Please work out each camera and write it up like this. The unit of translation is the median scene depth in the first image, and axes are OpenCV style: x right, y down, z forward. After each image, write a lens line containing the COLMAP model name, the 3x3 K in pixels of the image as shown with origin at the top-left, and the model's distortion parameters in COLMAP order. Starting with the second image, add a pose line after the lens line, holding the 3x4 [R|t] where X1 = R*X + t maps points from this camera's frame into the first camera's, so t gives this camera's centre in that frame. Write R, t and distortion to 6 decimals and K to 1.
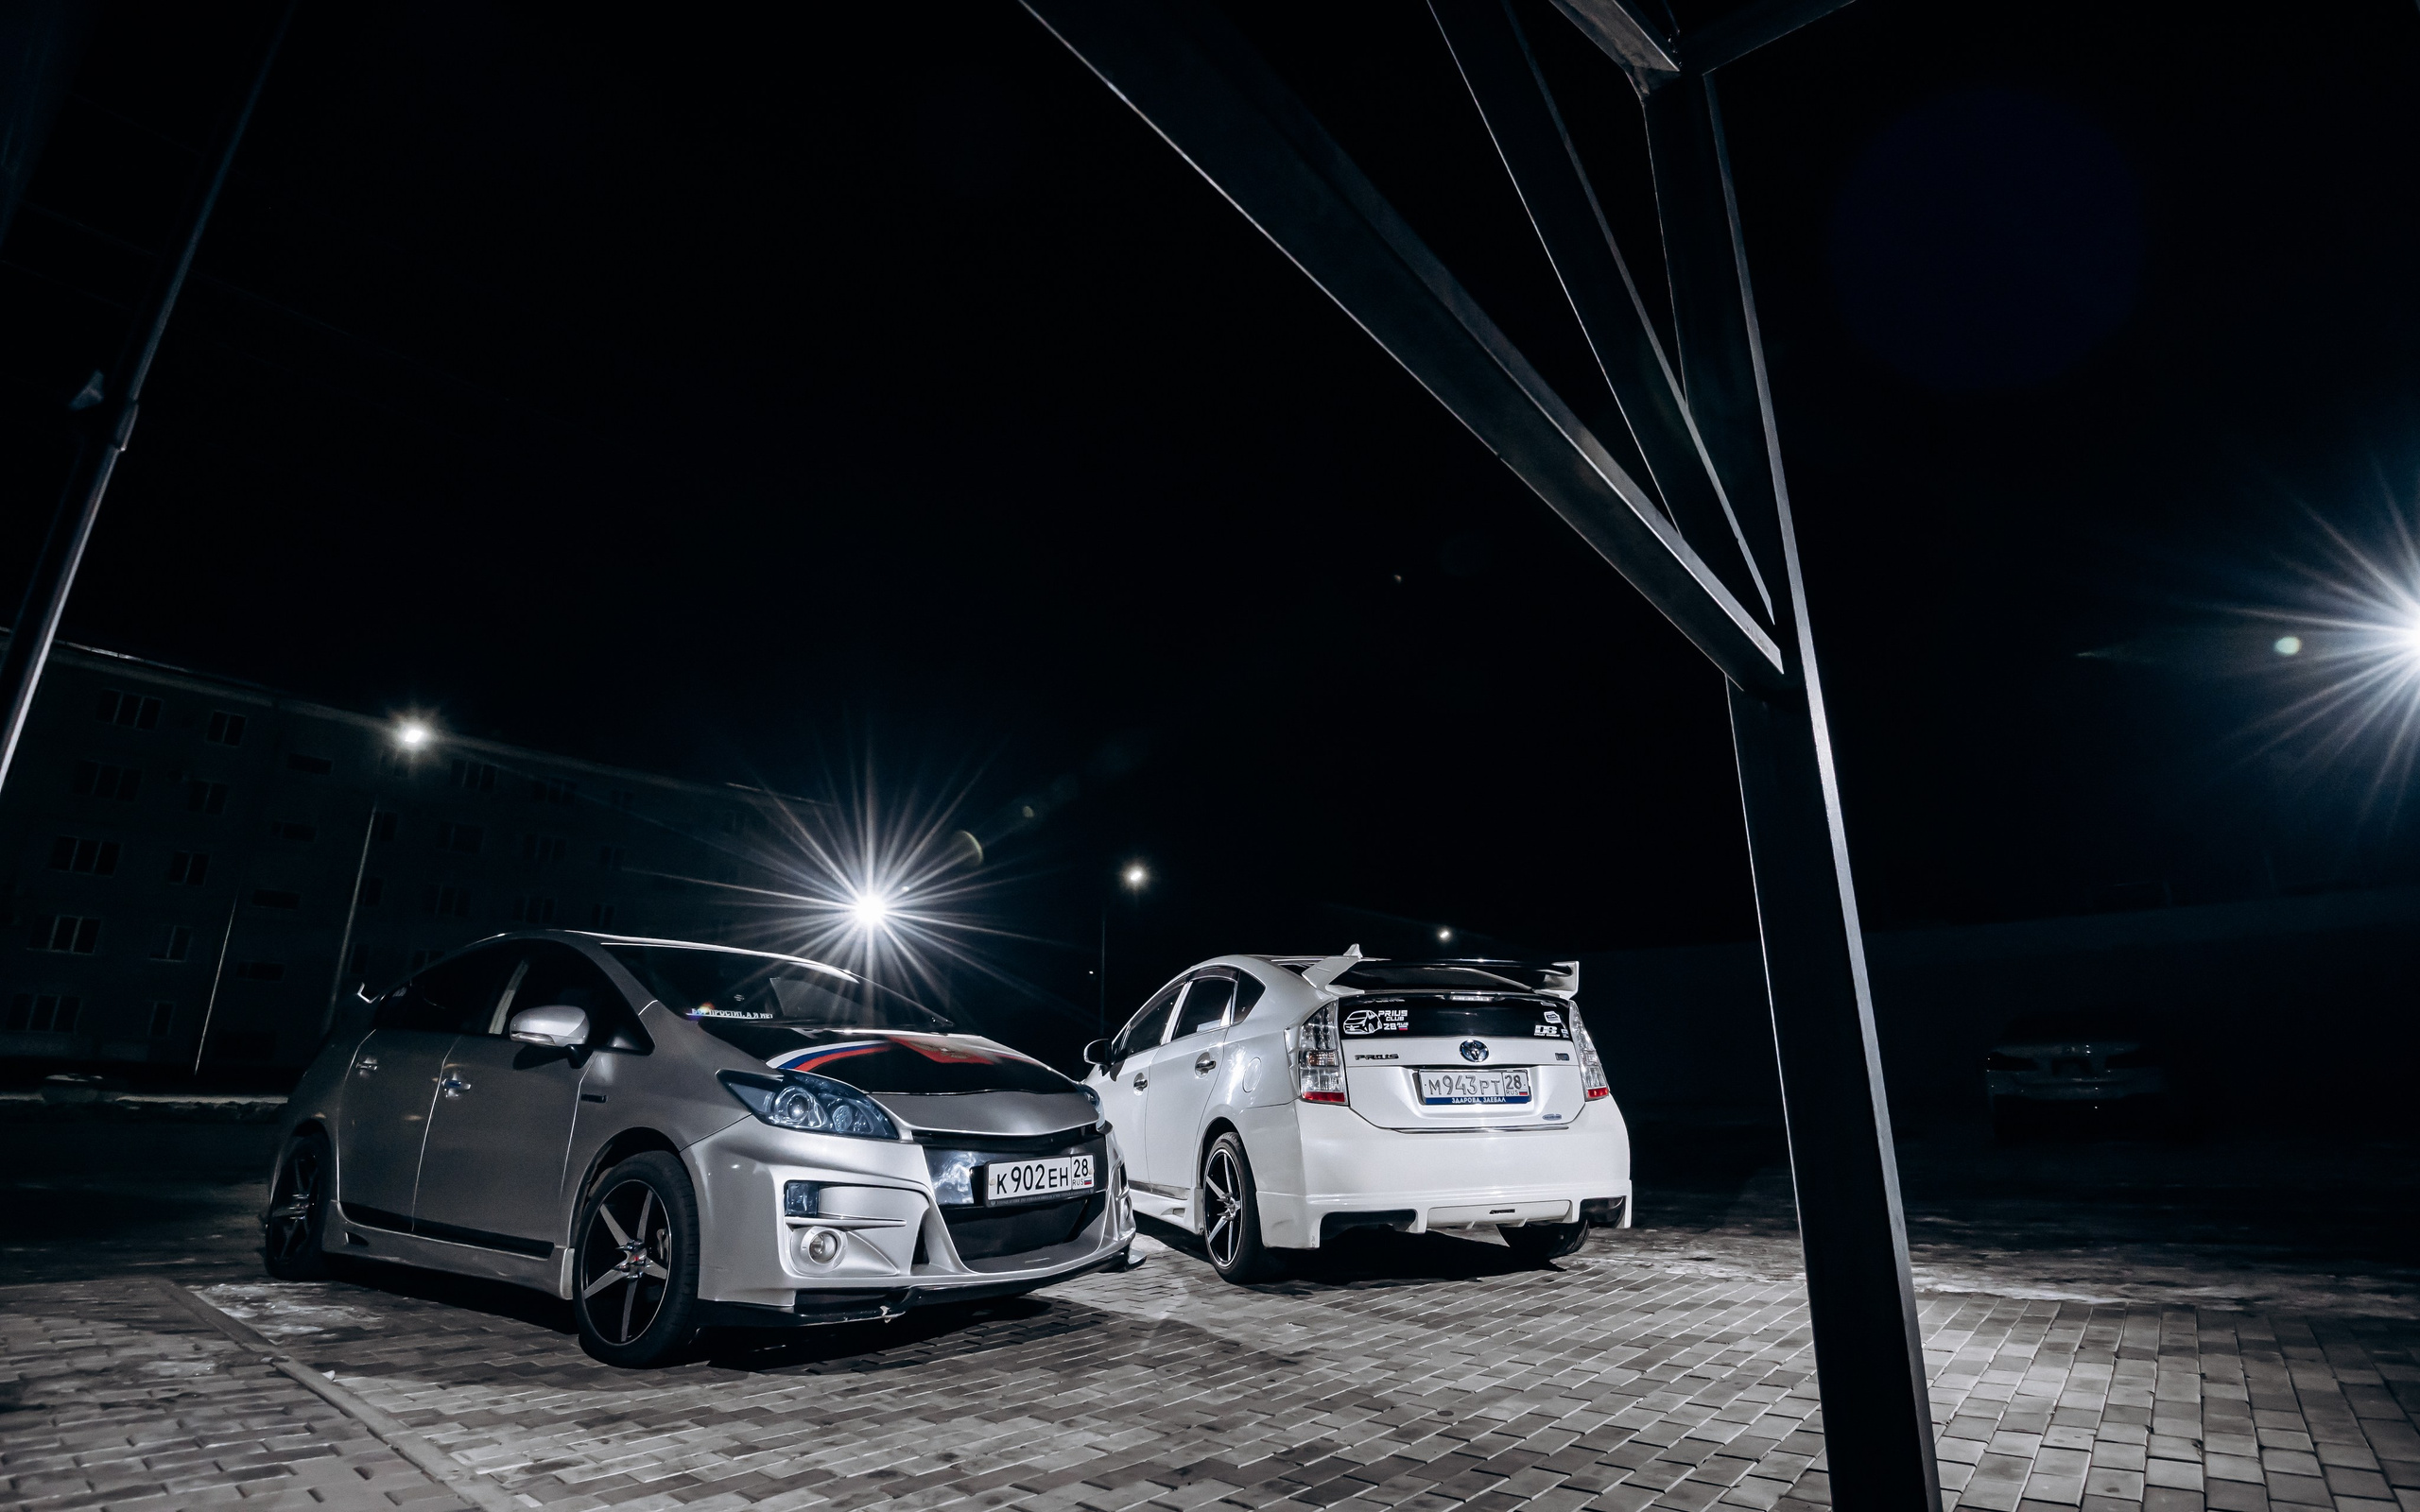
lens RADIAL K [[1142.6, 0, 1217.3], [0, 1142.6, 712.2], [0, 0, 1]] dist [0.002840, -0.023552]
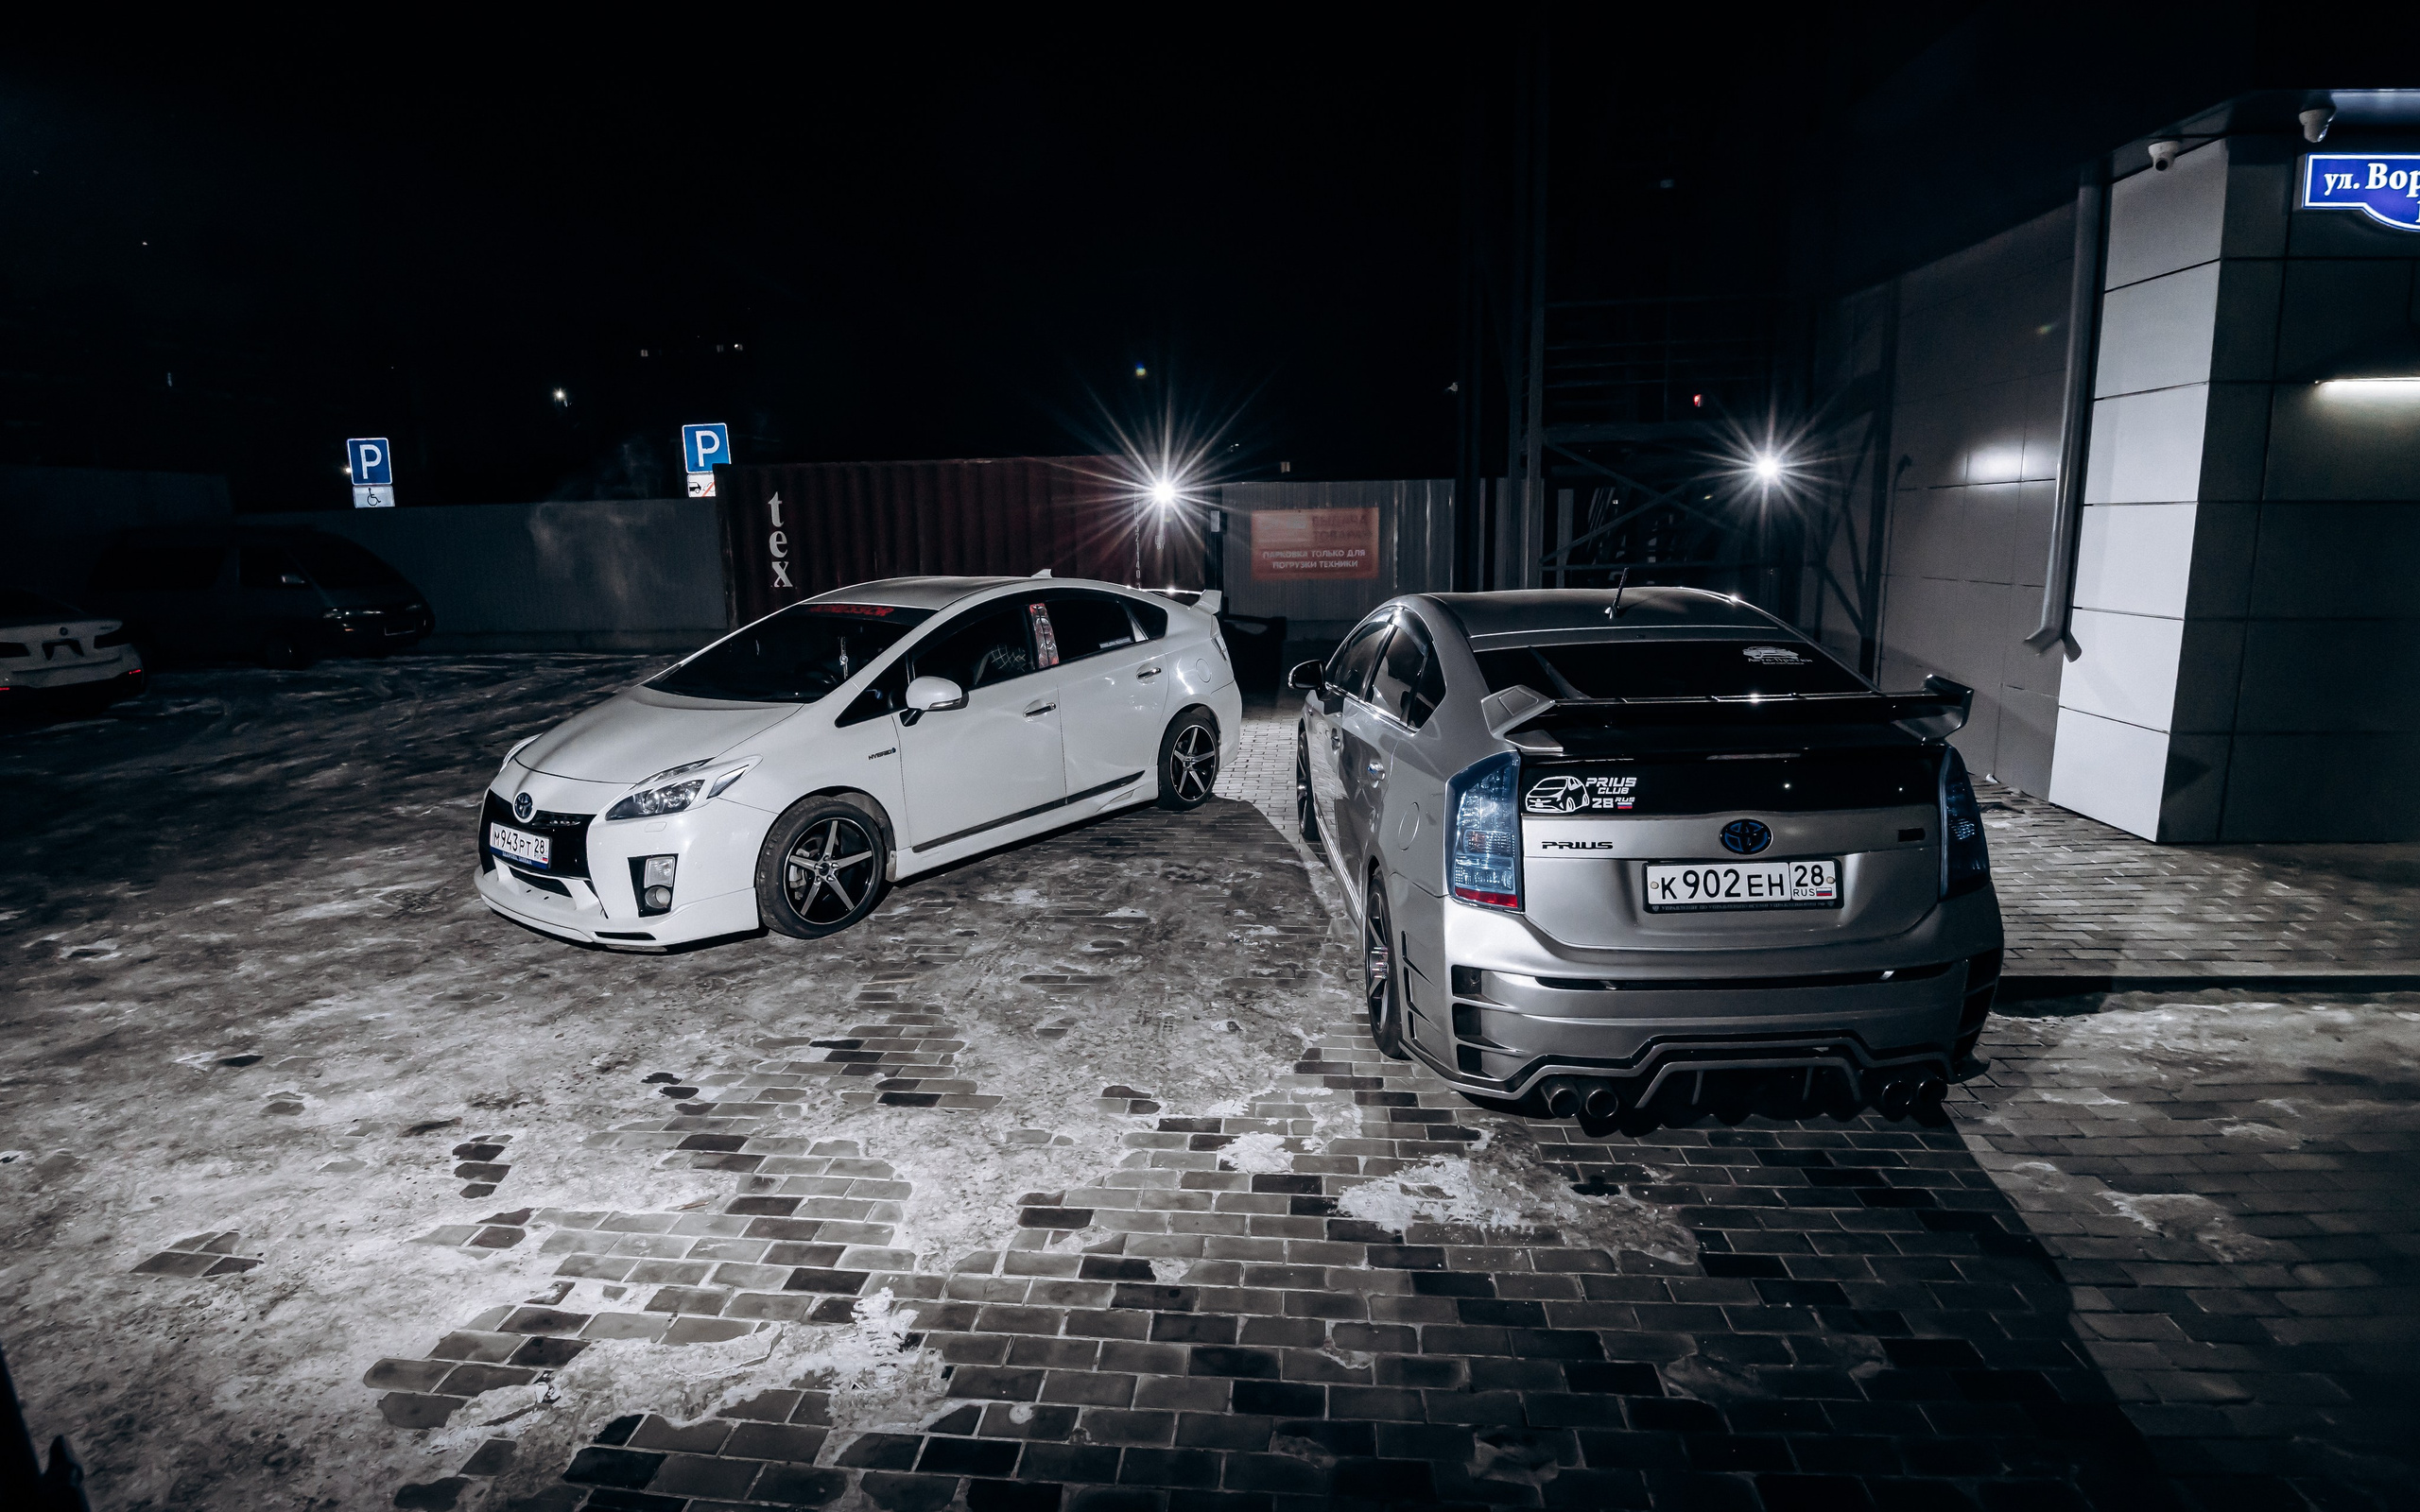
lens RADIAL K [[1142.6, 0, 1217.3], [0, 1142.6, 712.2], [0, 0, 1]] dist [0.002840, -0.023552]
pose [[-0.552988, -0.114146, 0.825333, -1.220670], [-0.232217, 0.972435, -0.021099, 0.414004], [-0.800174, -0.203324, -0.564252, 1.870227]]
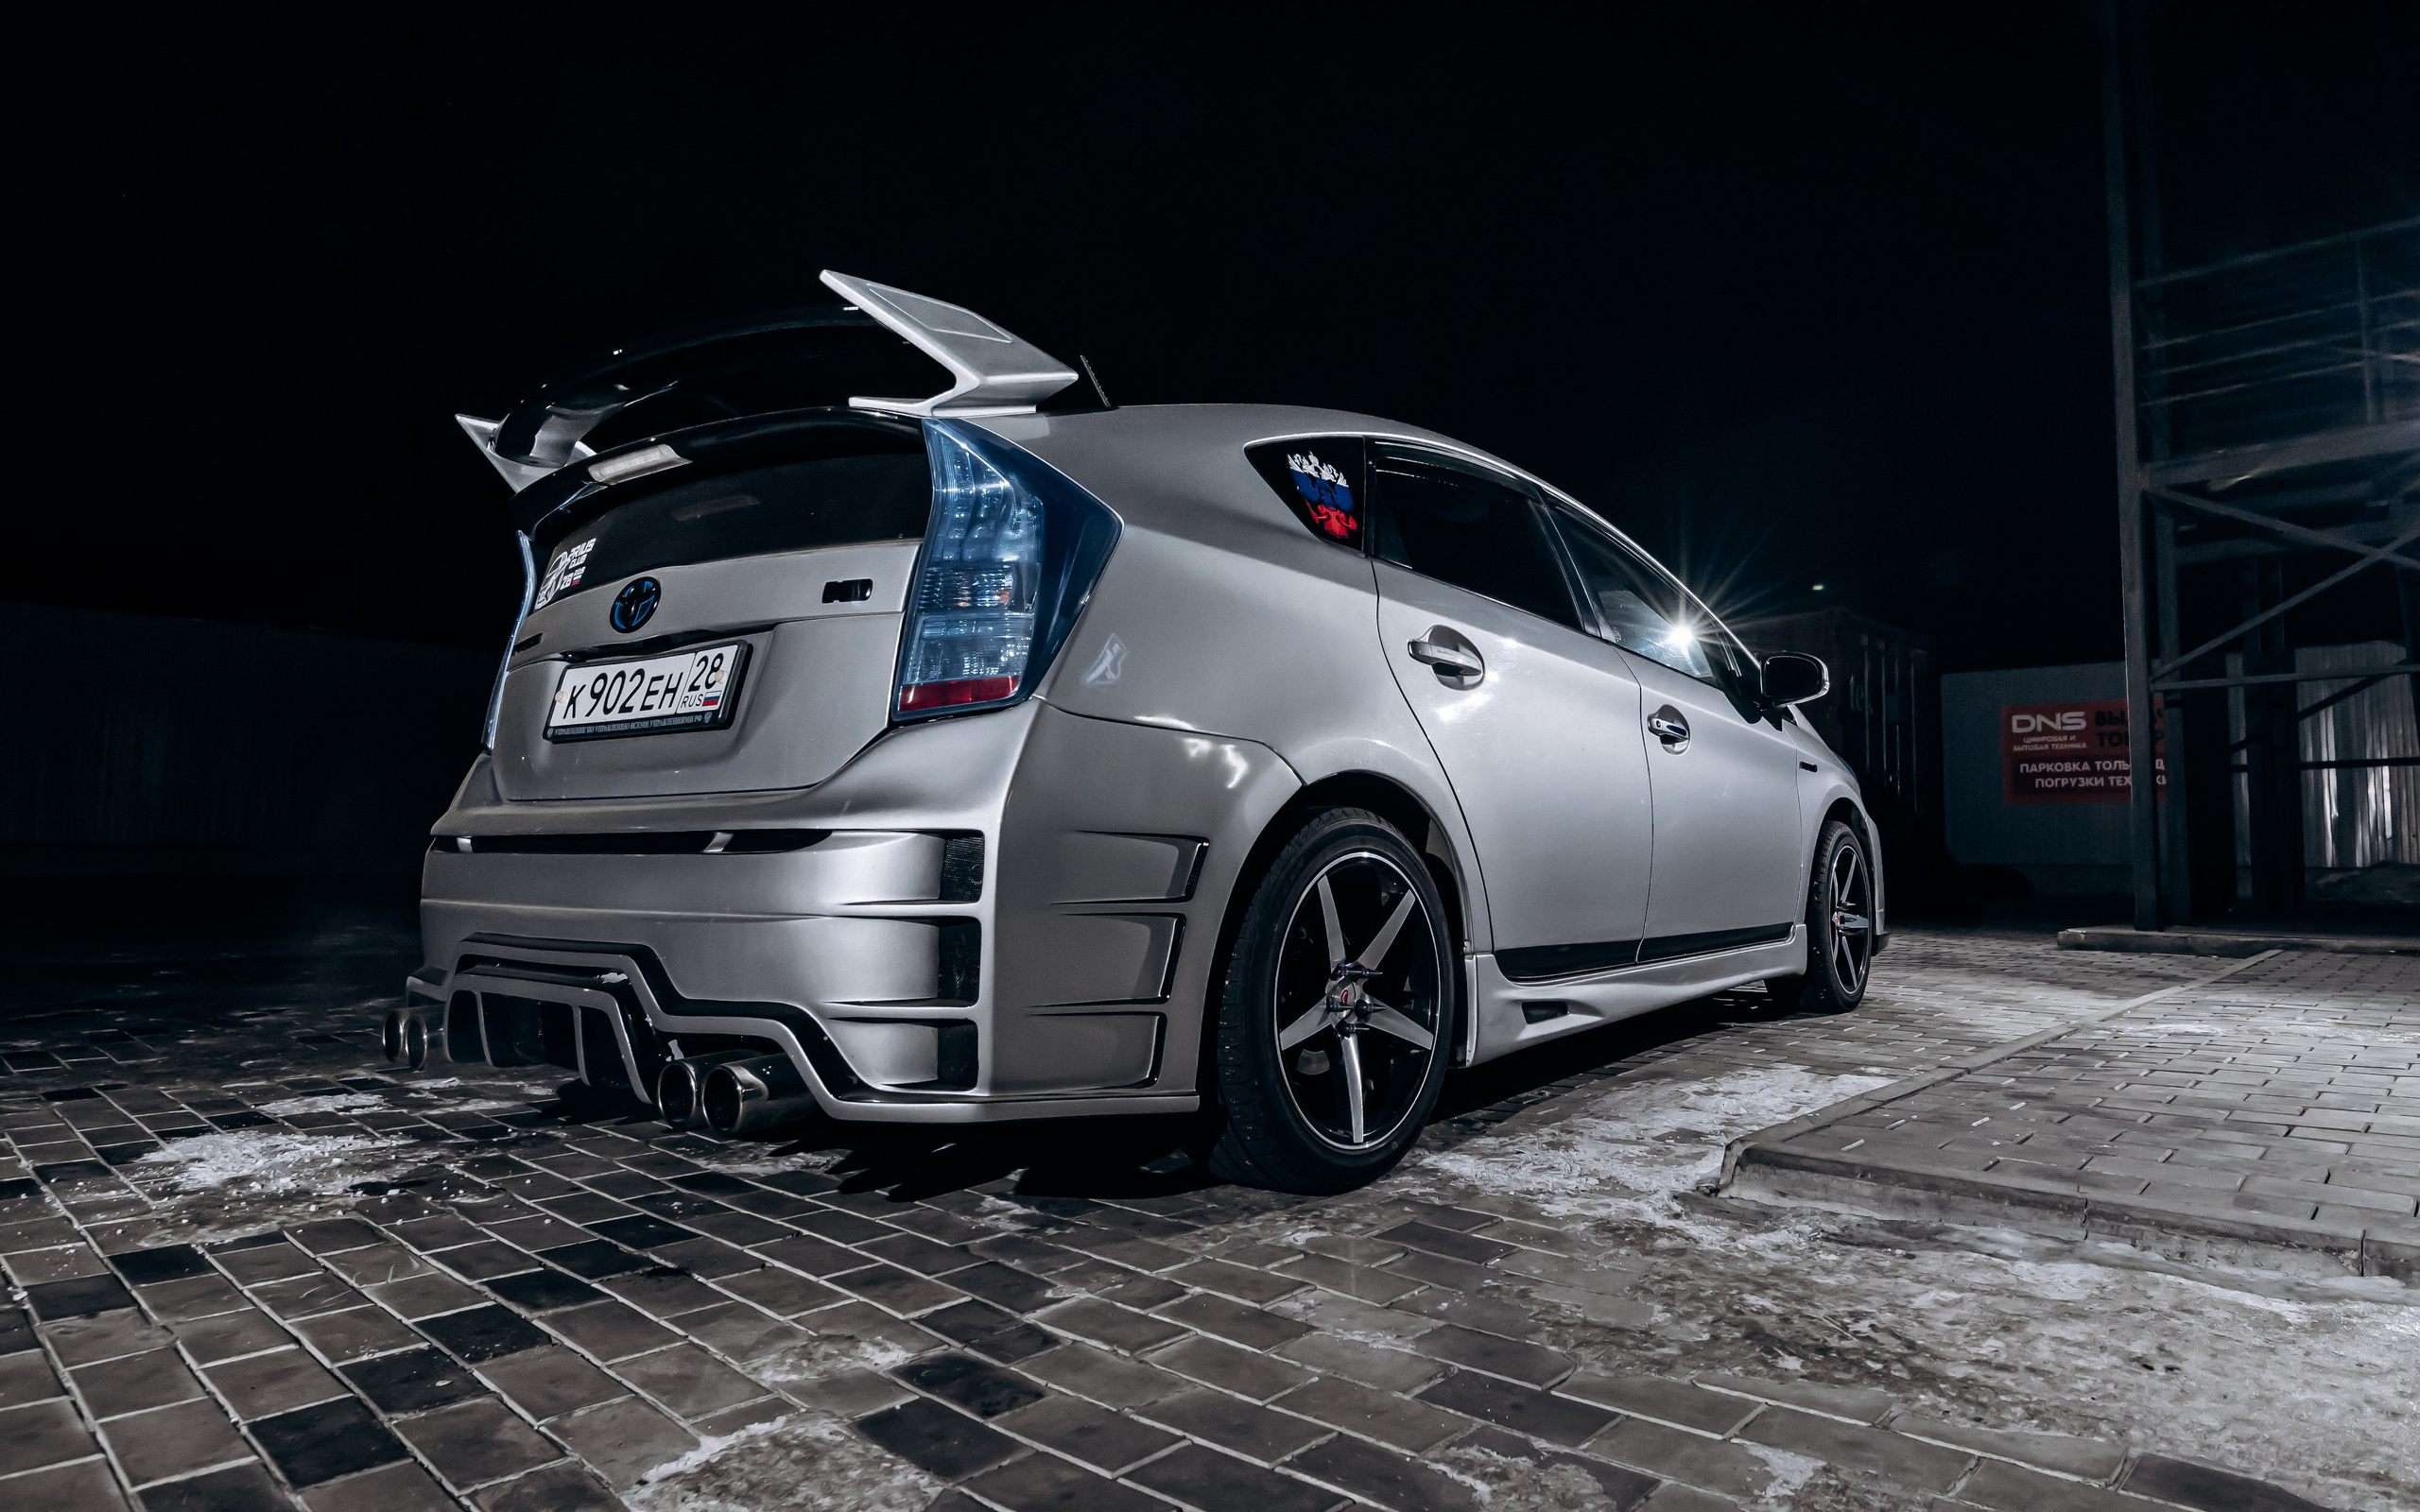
lens RADIAL K [[1378.0, 0, 1415.2], [0, 1378.0, 732.9], [0, 0, 1]] dist [-0.002986, -0.022111]
pose [[-0.008860, 0.079329, 0.996809, -1.305643], [-0.307539, 0.948316, -0.078203, 0.396923], [-0.951494, -0.307250, 0.015995, 1.028412]]
